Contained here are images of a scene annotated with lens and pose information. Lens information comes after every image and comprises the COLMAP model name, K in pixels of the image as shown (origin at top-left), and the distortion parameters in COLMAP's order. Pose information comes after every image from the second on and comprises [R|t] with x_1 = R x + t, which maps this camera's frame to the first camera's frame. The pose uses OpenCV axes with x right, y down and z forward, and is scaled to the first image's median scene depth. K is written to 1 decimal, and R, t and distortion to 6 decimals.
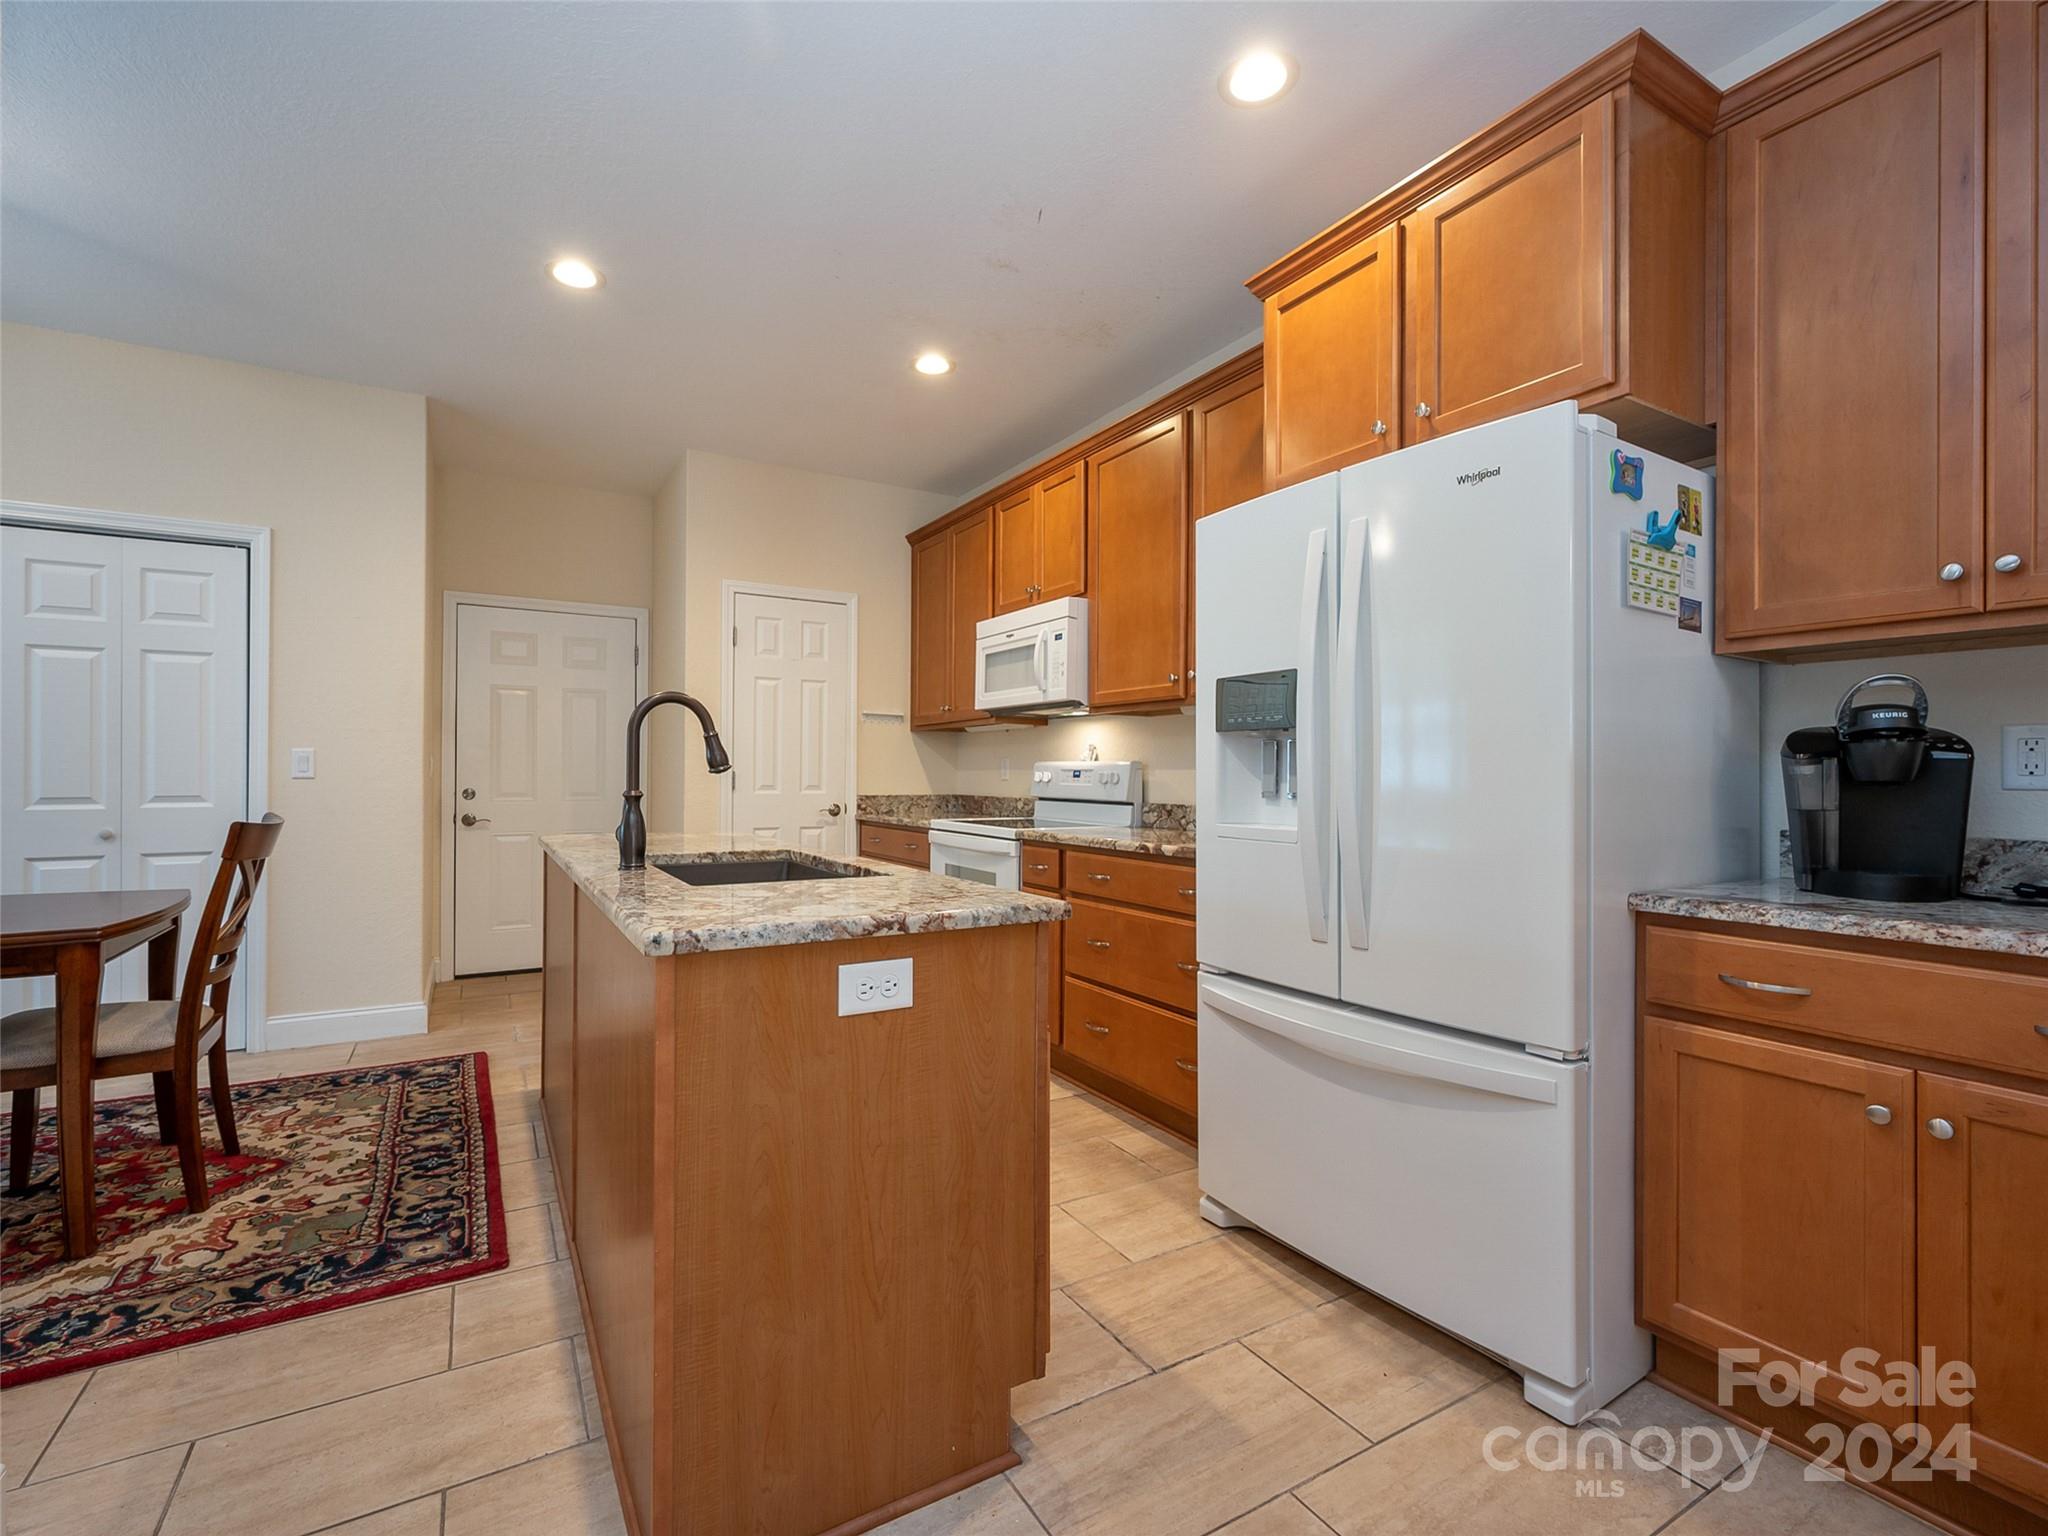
lens RADIAL K [[948.7, 0, 1006.7], [0, 948.7, 775.0], [0, 0, 1]] dist [0.019982, 0.000317]
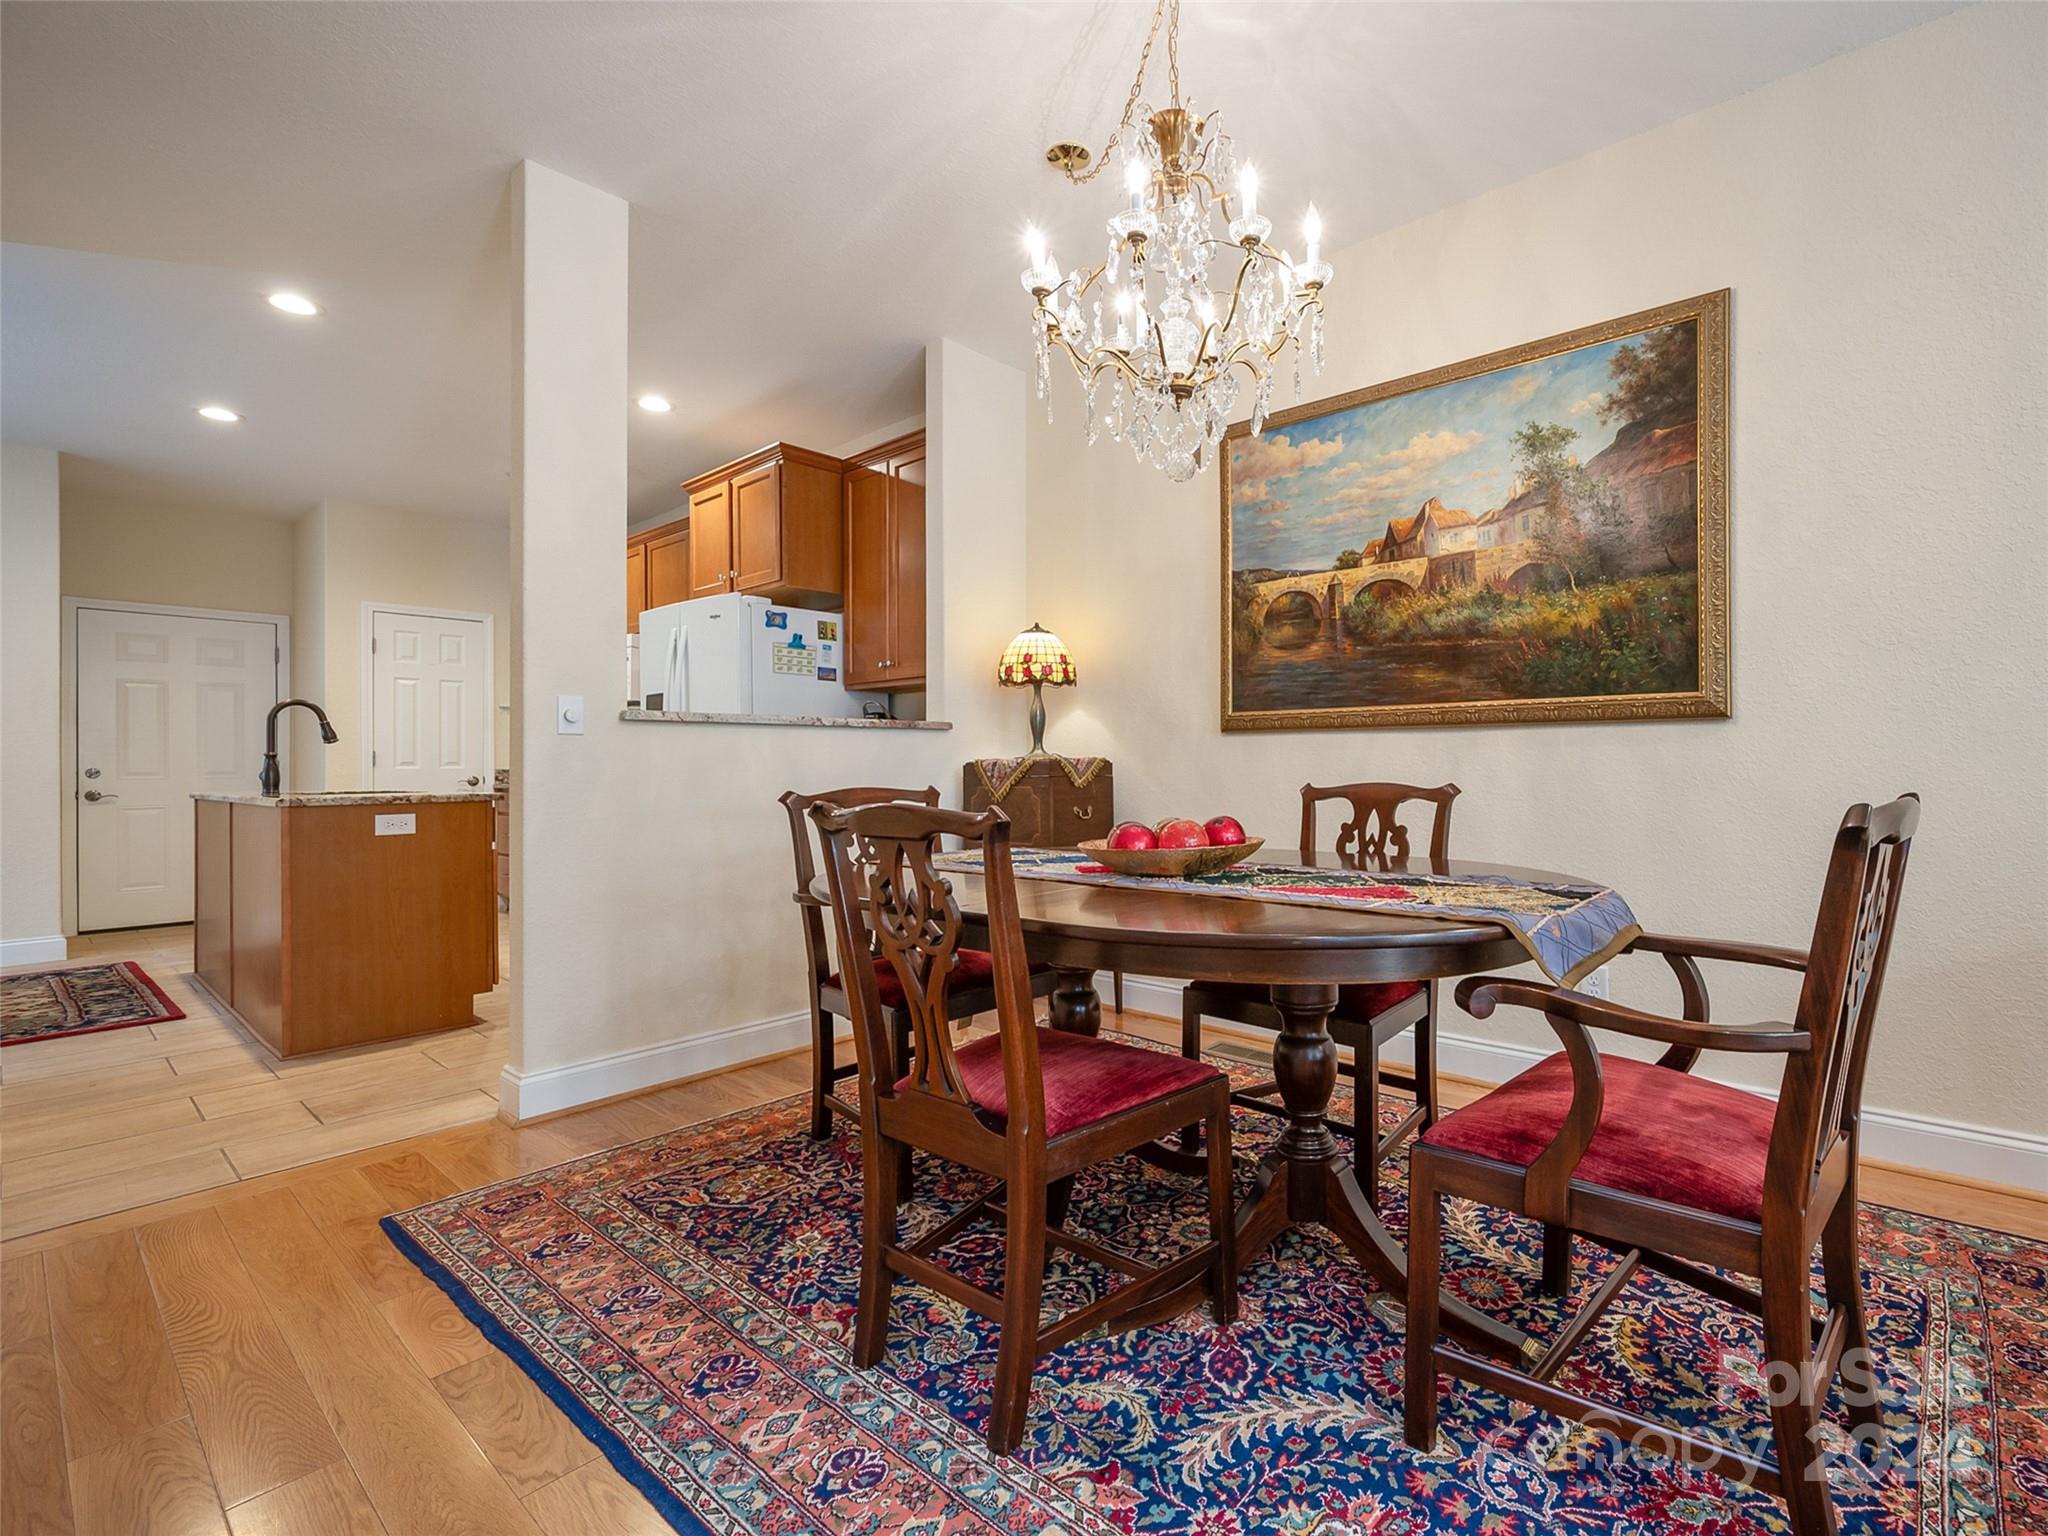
lens RADIAL K [[823.4, 0, 1026.1], [0, 823.4, 755.3], [0, 0, 1]] dist [0.012241, 0.000528]
pose [[0.936242, -0.011843, 0.351157, 0.207599], [0.013388, 0.999908, -0.001974, 0.022652], [-0.351102, 0.006549, 0.936314, -0.516945]]
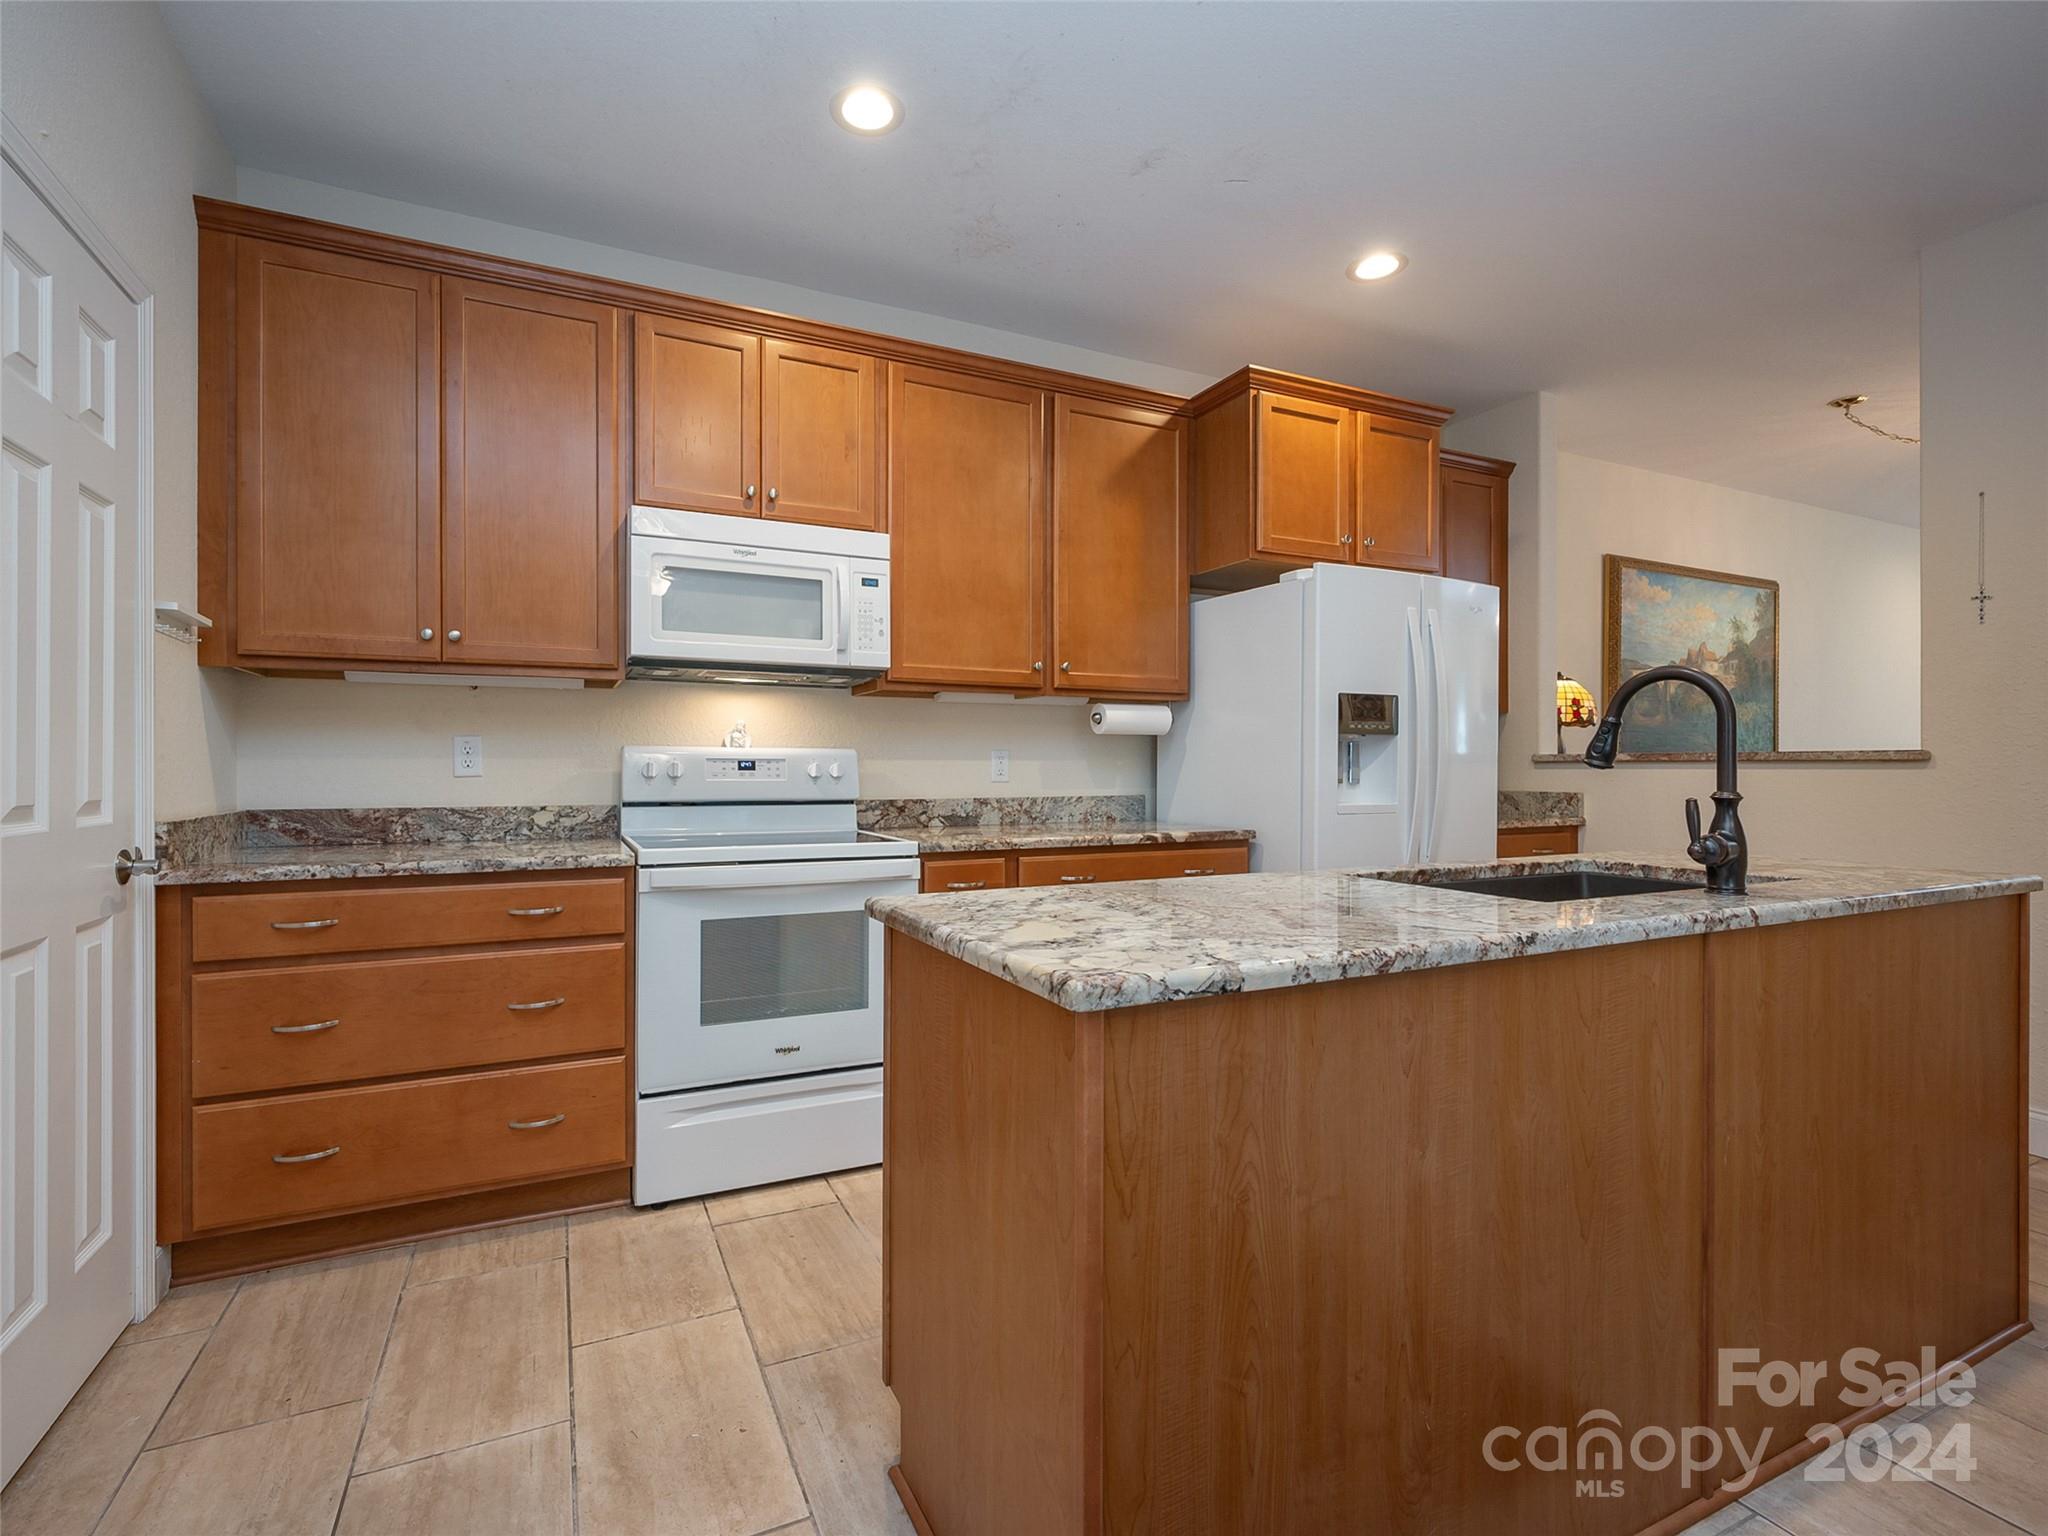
lens RADIAL K [[948.7, 0, 1016.9], [0, 948.7, 760.1], [0, 0, 1]] dist [0.019982, 0.000317]
pose [[0.071729, -0.000032, 0.997424, -0.622149], [-0.001815, 0.999998, 0.000163, -0.005269], [-0.997423, -0.001822, 0.071729, 0.755036]]
